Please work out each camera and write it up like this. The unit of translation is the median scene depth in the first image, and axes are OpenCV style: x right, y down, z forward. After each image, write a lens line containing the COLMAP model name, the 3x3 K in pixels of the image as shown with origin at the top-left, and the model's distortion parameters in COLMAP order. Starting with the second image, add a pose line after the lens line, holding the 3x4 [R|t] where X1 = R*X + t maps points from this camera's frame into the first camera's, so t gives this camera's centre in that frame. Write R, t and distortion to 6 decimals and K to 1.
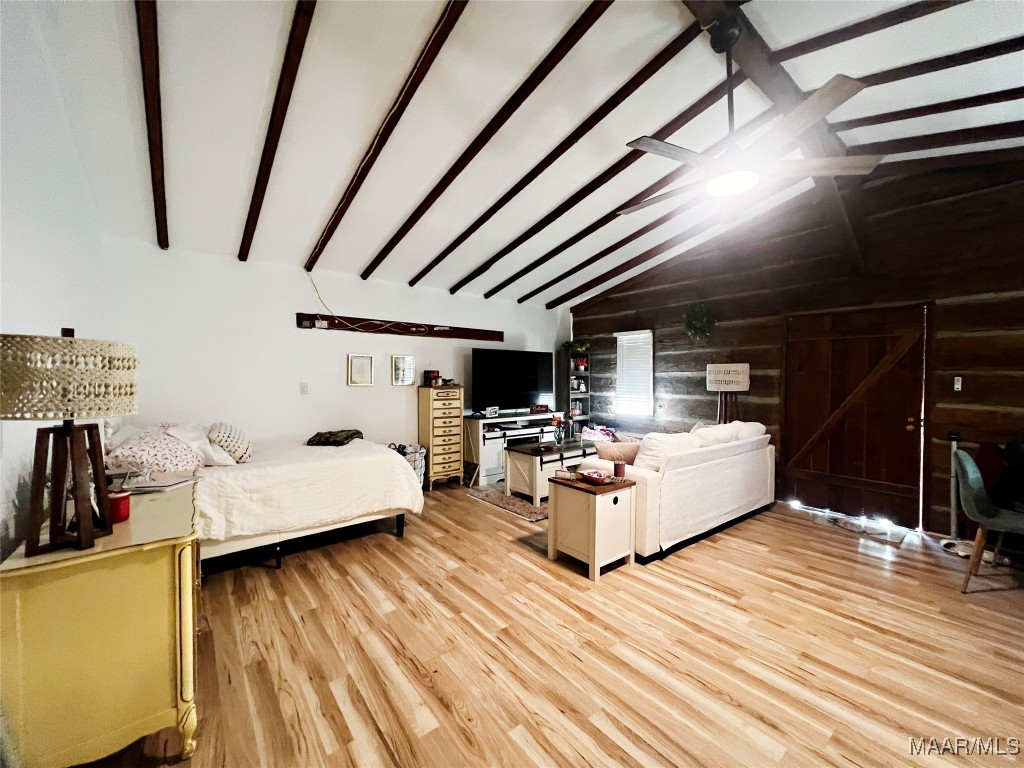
lens RADIAL K [[408.9, 0, 508.2], [0, 408.9, 379.1], [0, 0, 1]] dist [-0.002404, -0.000030]
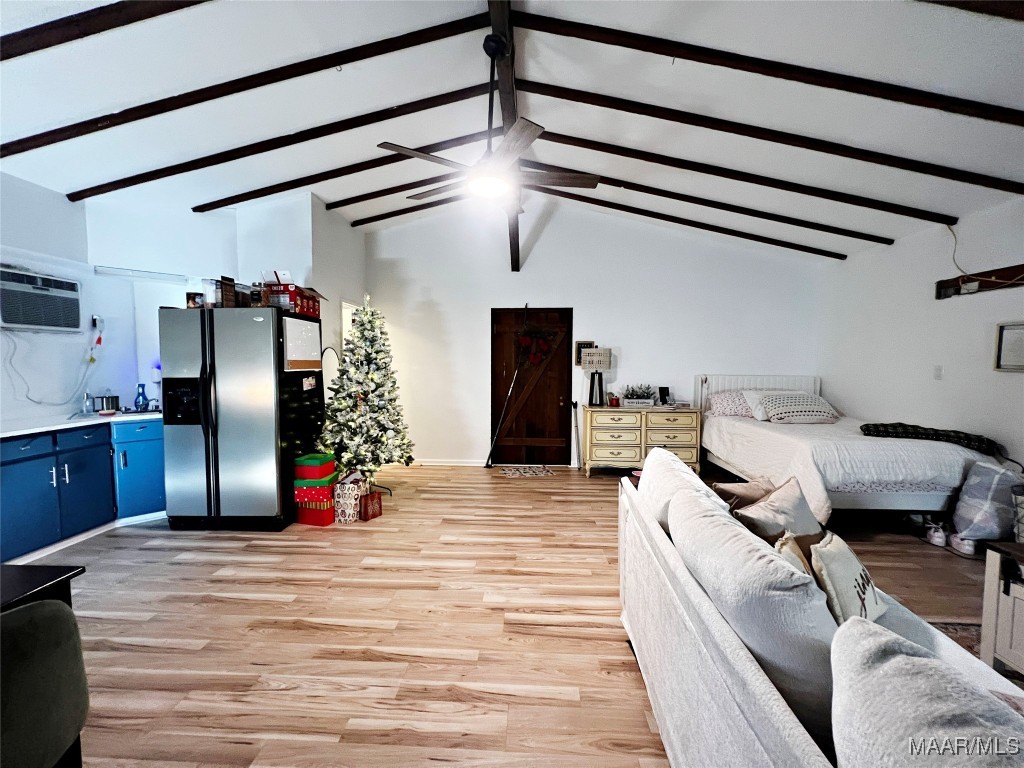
lens RADIAL K [[408.9, 0, 512.0], [0, 408.9, 386.8], [0, 0, 1]] dist [-0.002404, -0.000030]
pose [[-0.657178, 0.041173, -0.752610, 1.339092], [-0.010172, 0.997931, 0.063477, 0.012758], [0.753667, 0.049371, -0.655400, 1.766478]]
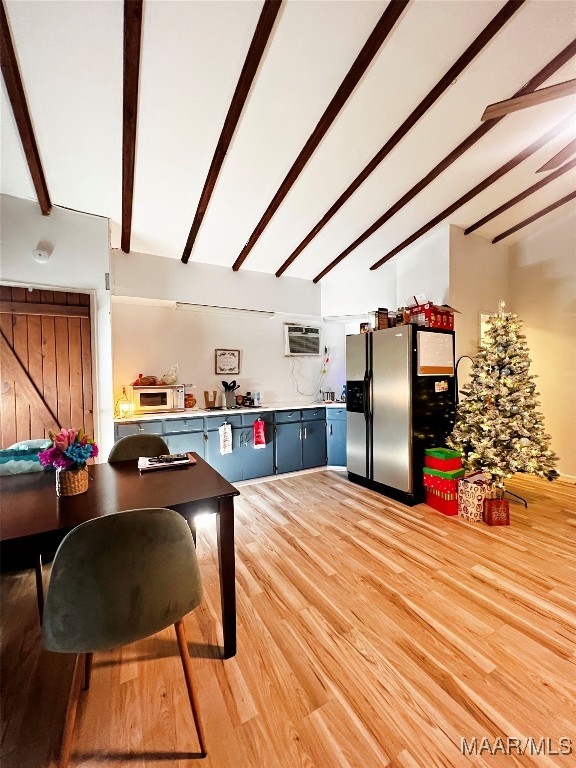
lens RADIAL K [[306.7, 0, 288.3], [0, 306.7, 382.2], [0, 0, 1]] dist [-0.002404, -0.000030]
pose [[-0.987073, 0.006838, 0.160127, 1.119280], [0.010799, 0.999657, 0.023880, 0.048509], [-0.159908, 0.025300, -0.986808, 1.607749]]
